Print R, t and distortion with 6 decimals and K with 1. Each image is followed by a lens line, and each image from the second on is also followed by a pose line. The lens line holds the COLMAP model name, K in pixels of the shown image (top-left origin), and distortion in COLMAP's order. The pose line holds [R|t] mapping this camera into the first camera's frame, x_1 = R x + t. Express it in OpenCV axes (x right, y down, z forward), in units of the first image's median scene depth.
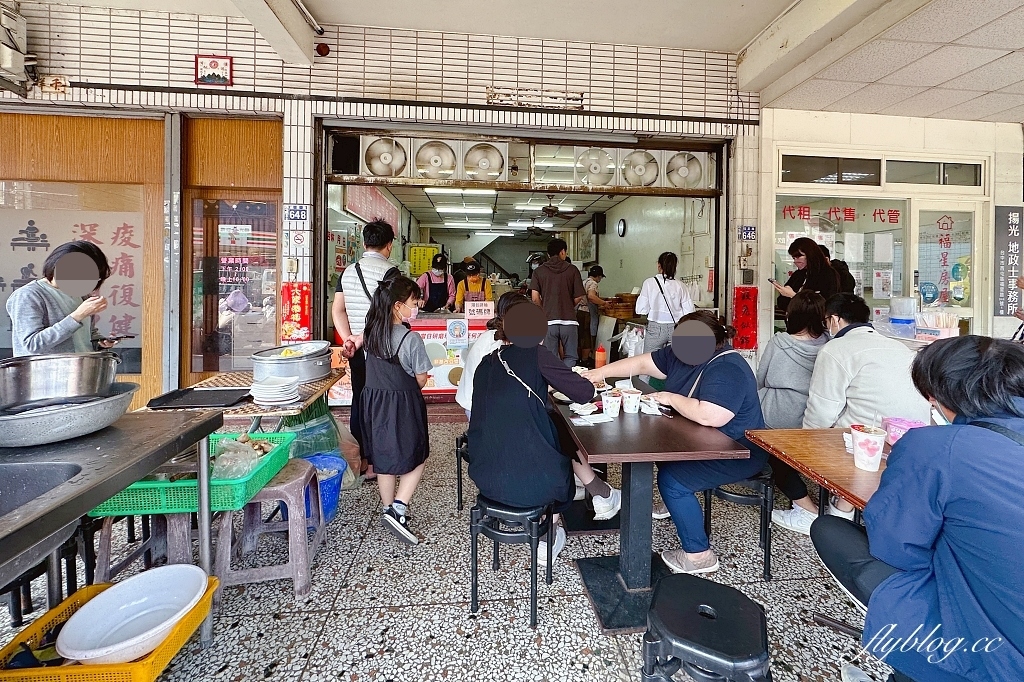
lens RADIAL K [[422.8, 0, 525.0], [0, 422.8, 289.5], [0, 0, 1]] dist [0.003920, 0.000288]
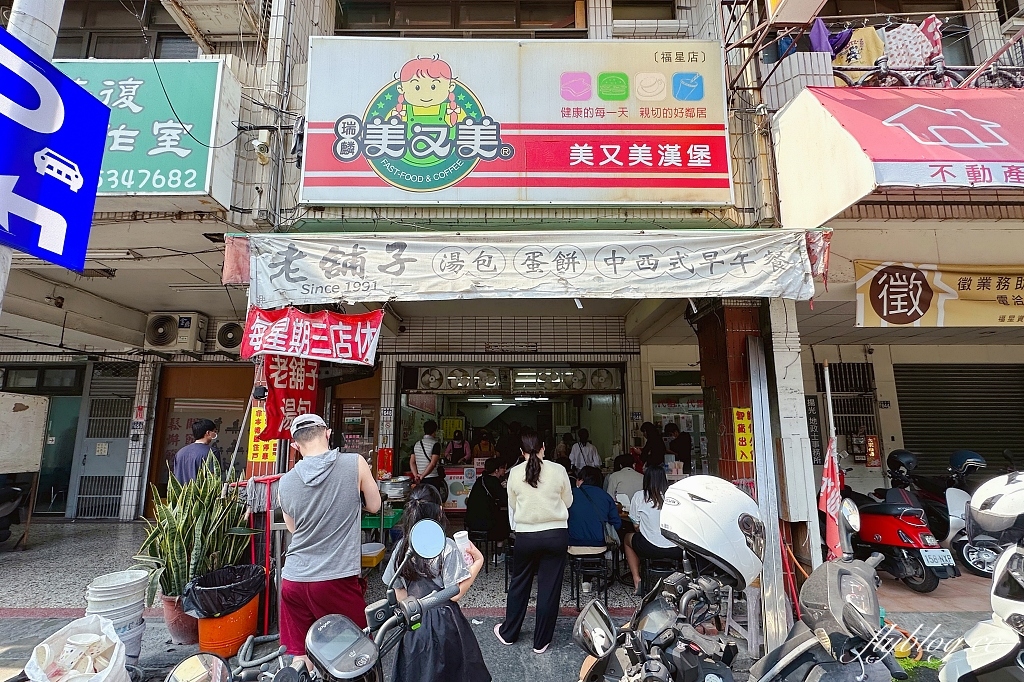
lens RADIAL K [[422.8, 0, 506.4], [0, 422.8, 380.6], [0, 0, 1]] dist [0.003920, 0.000288]
pose [[0.993564, -0.027067, -0.109989, 0.206079], [0.010287, 0.988578, -0.150356, -0.025487], [0.112803, 0.148257, 0.982495, -0.813110]]
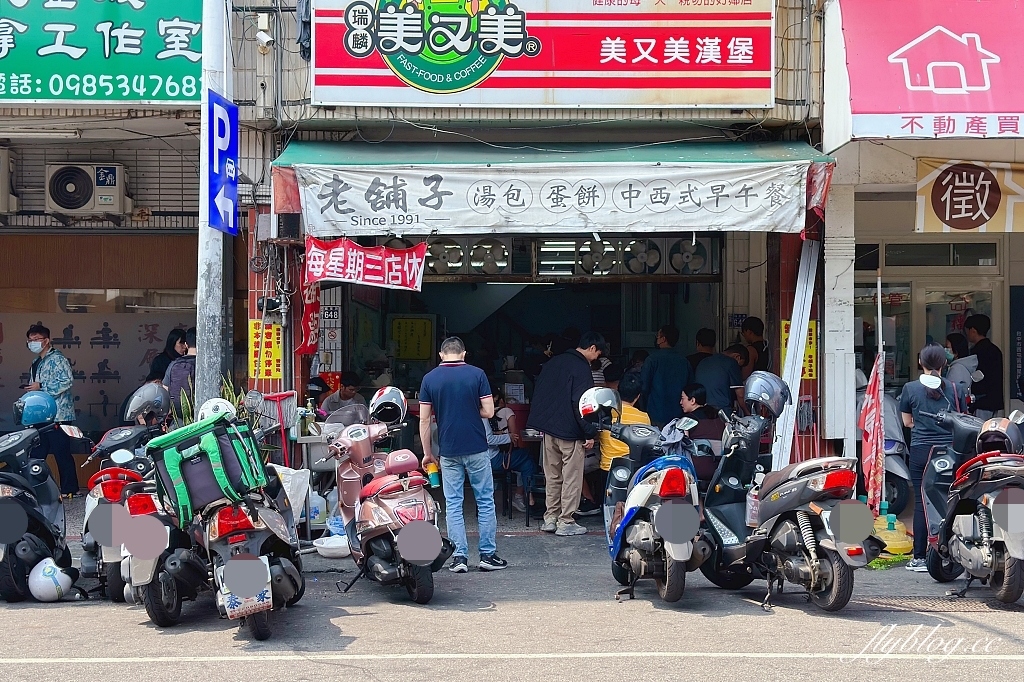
lens RADIAL K [[1544.6, 0, 511.5], [0, 1544.6, 343.2], [0, 0, 1]] dist [0.265907, 0.000000]
pose [[0.993989, -0.013221, -0.108676, 0.407028], [0.010113, 0.999525, -0.029104, 0.031500], [0.109009, 0.027830, 0.993651, -3.056521]]
